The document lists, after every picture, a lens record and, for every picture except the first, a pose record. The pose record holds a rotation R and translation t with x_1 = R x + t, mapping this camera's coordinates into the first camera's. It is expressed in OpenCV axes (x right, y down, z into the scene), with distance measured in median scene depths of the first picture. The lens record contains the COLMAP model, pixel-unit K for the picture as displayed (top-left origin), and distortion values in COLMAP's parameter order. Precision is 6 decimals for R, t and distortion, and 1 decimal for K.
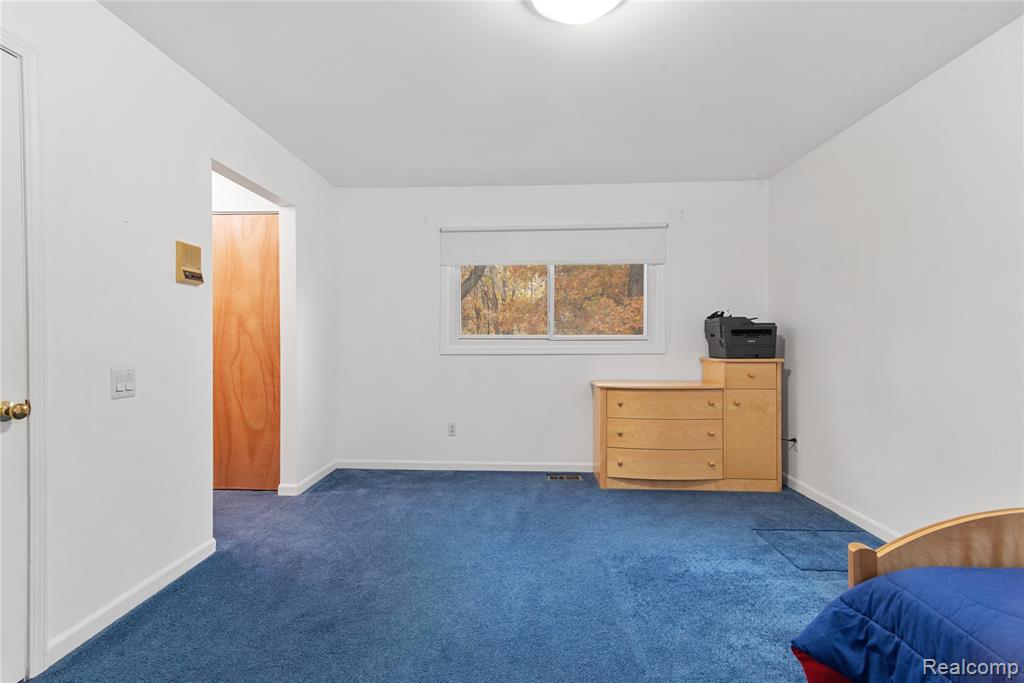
lens RADIAL K [[493.4, 0, 508.6], [0, 493.4, 333.5], [0, 0, 1]] dist [0.016116, -0.000159]
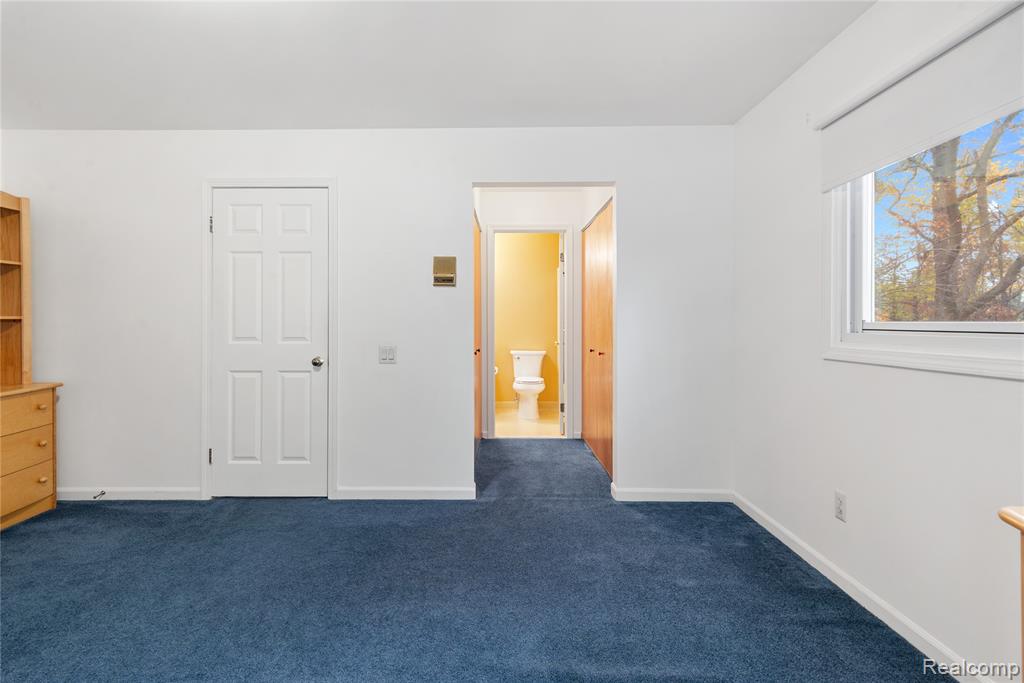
lens RADIAL K [[493.4, 0, 508.6], [0, 493.4, 333.5], [0, 0, 1]] dist [0.016116, -0.000159]
pose [[0.028954, 0.010804, -0.999522, 0.667303], [0.002838, 0.999937, 0.010891, 0.012900], [0.999577, -0.003152, 0.028921, 1.097215]]
